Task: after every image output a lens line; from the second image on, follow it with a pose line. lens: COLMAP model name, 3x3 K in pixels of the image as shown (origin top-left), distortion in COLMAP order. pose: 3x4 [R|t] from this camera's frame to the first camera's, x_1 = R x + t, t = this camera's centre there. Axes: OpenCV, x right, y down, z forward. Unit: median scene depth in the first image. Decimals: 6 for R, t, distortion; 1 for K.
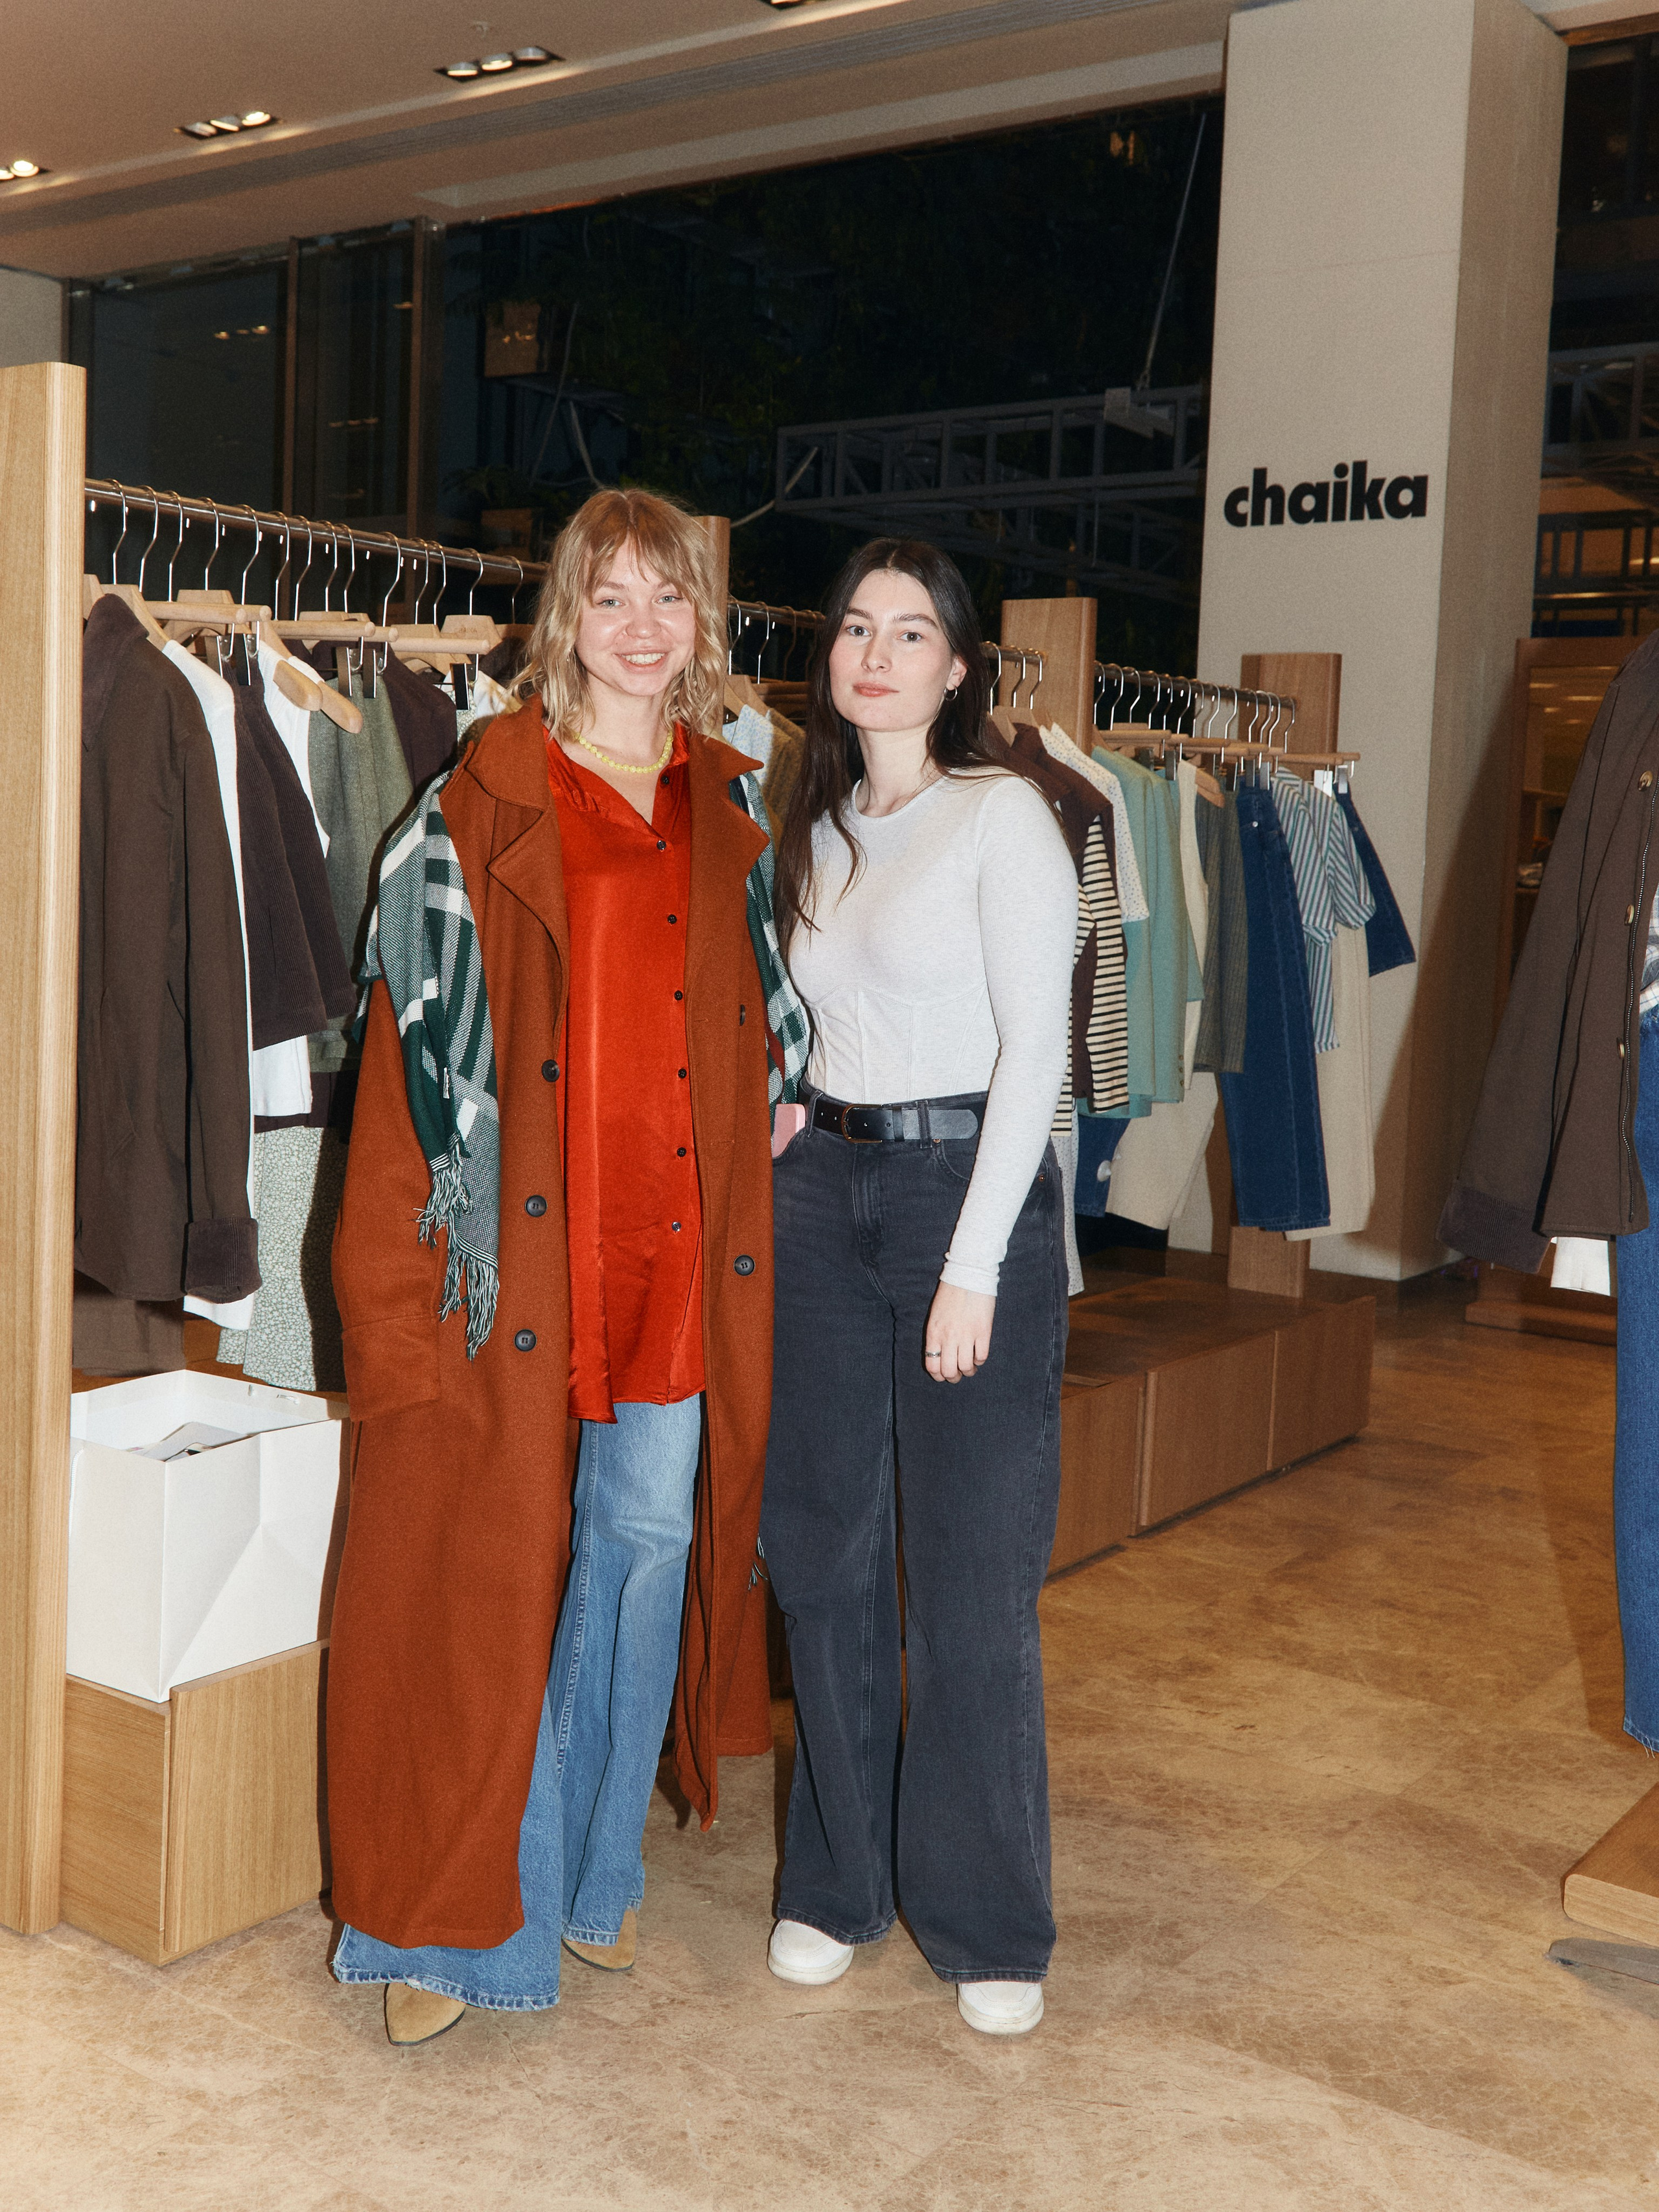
lens RADIAL K [[2405.5, 0, 826.9], [0, 2405.5, 1046.4], [0, 0, 1]] dist [-0.015093, 0.058813]
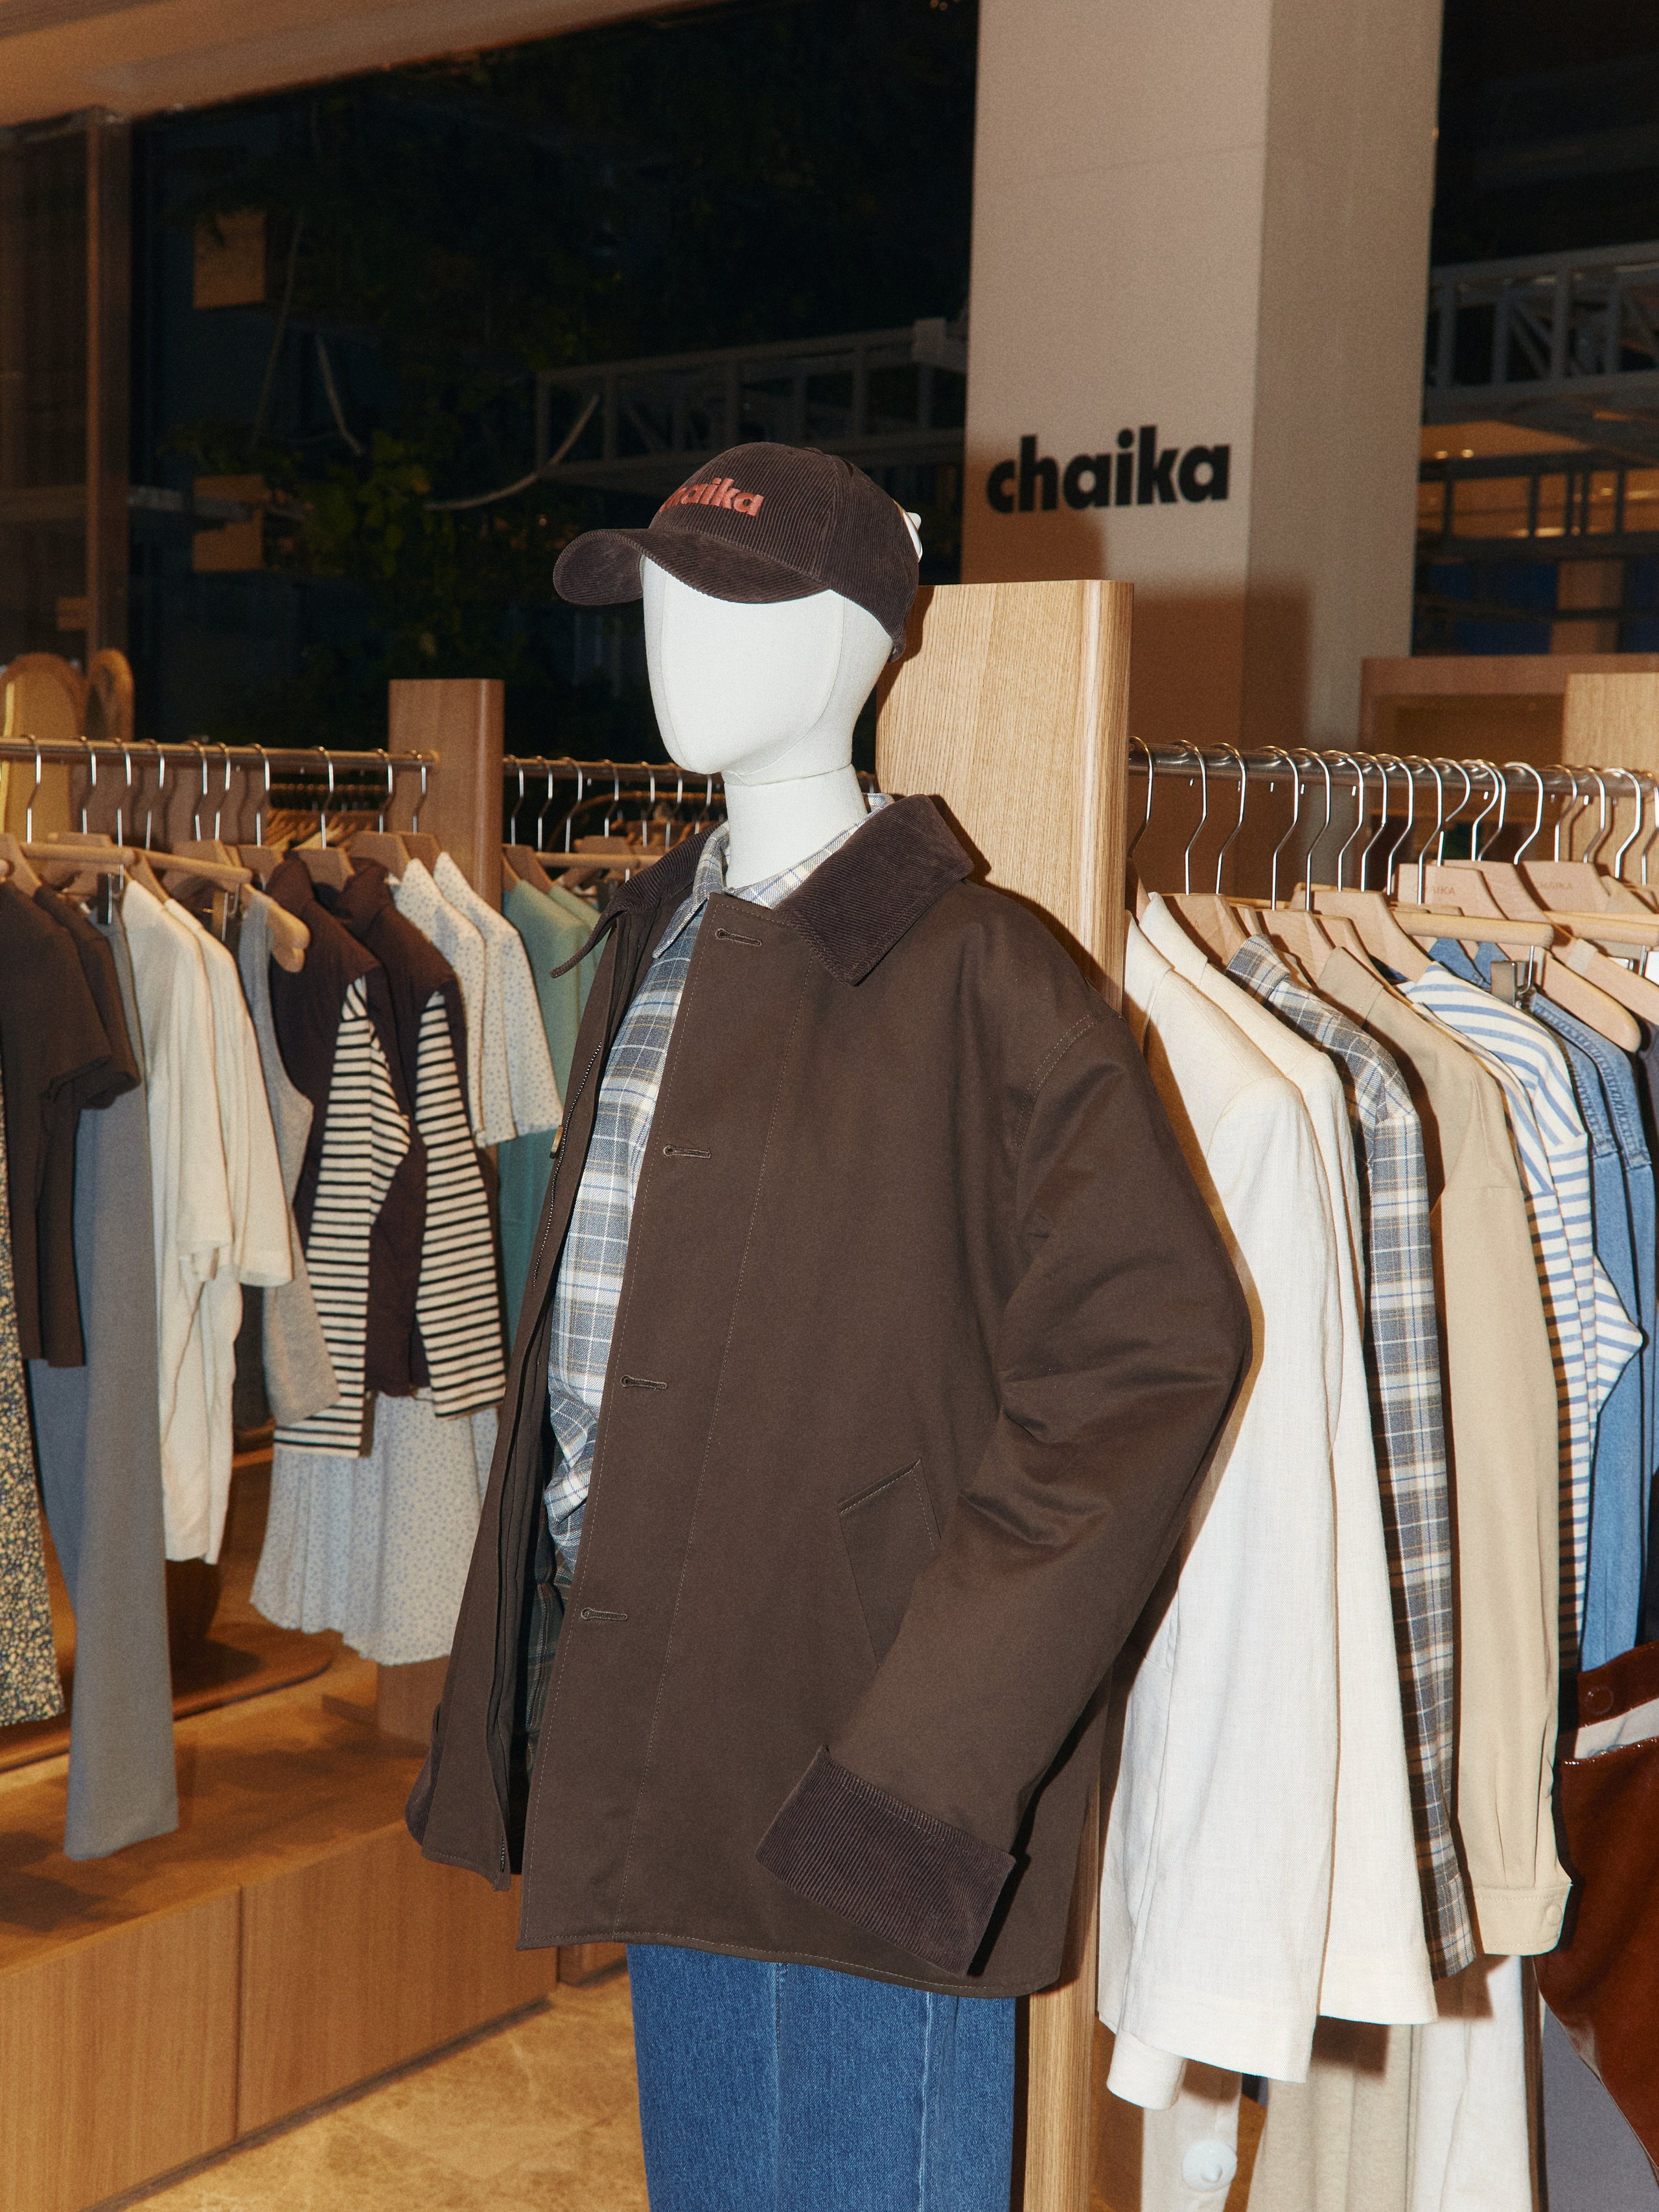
lens RADIAL K [[2790.4, 0, 826.2], [0, 2790.4, 1069.6], [0, 0, 1]] dist [0.046219, 0.035240]
pose [[0.997659, -0.002502, -0.068346, 0.276425], [0.003555, 0.999877, 0.015284, -0.084230], [0.068299, -0.015491, 0.997545, 0.171246]]
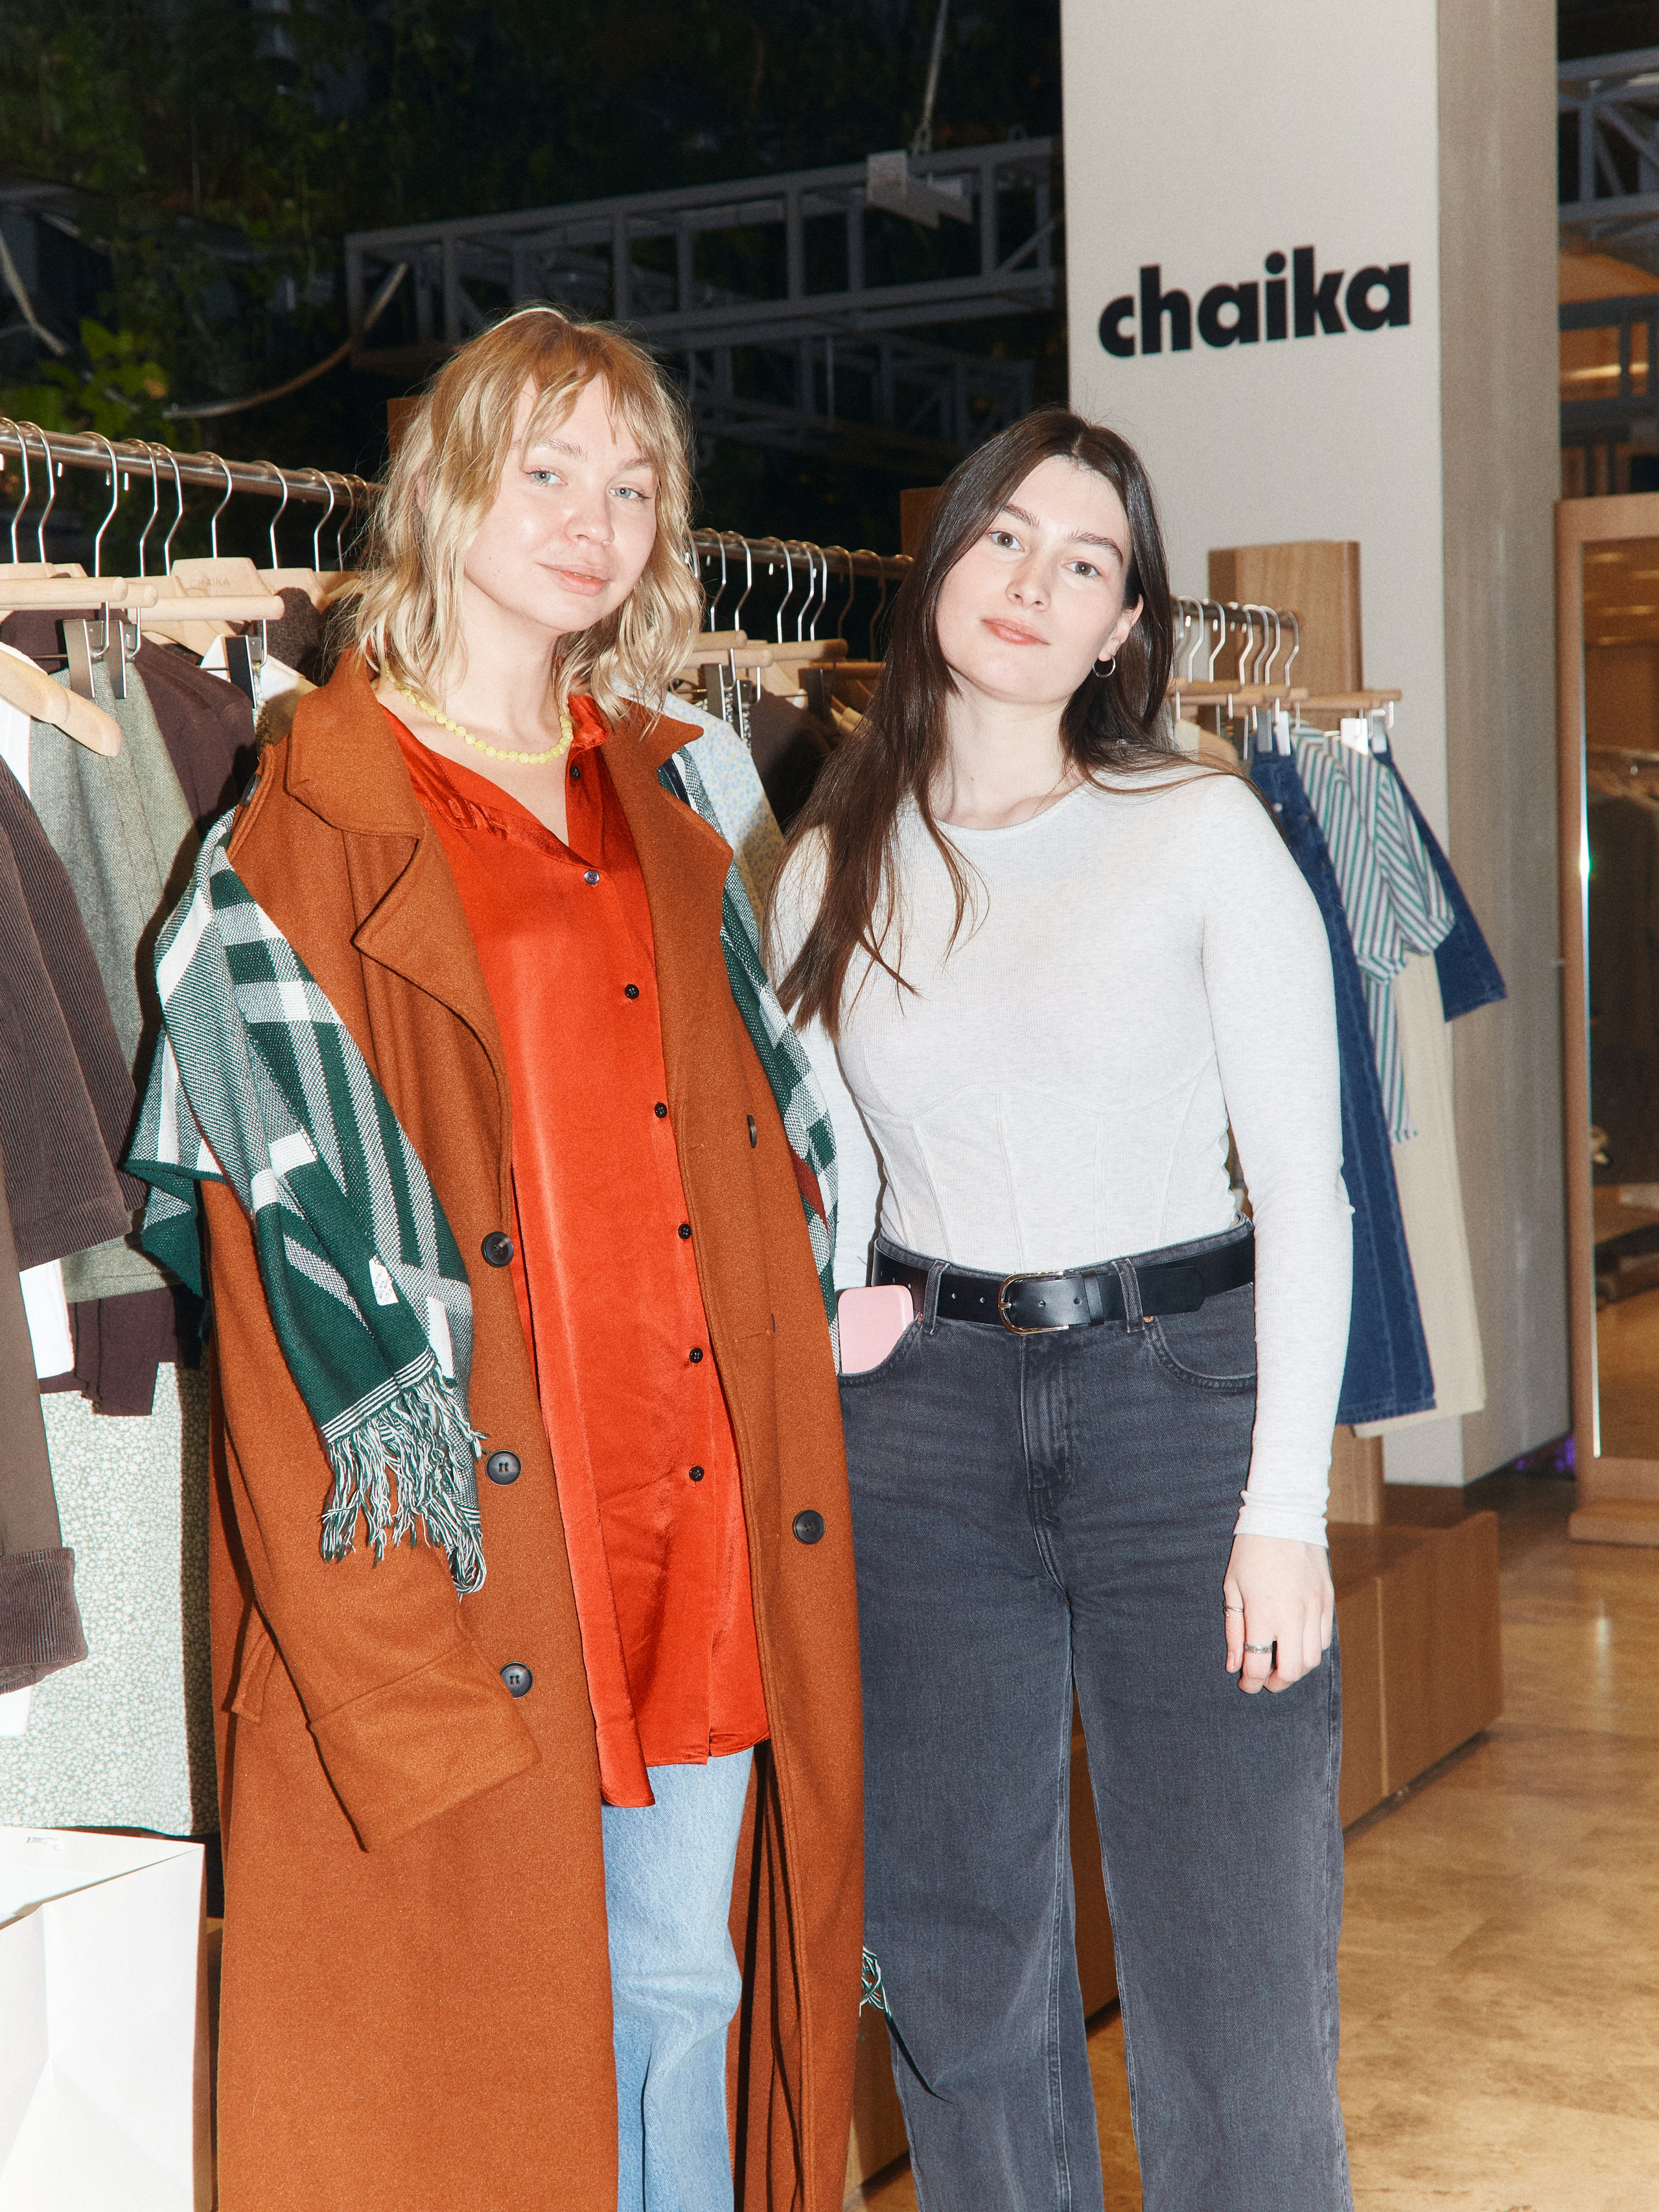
lens RADIAL K [[3748.5, 0, 823.6], [0, 3748.5, 1031.5], [0, 0, 1]] dist [0.181779, 0.081648]
pose [[0.986804, -0.075069, 0.143467, -0.111522], [0.080765, 0.996143, -0.034291, -0.006948], [-0.140340, 0.045426, 0.989061, 0.002693]]
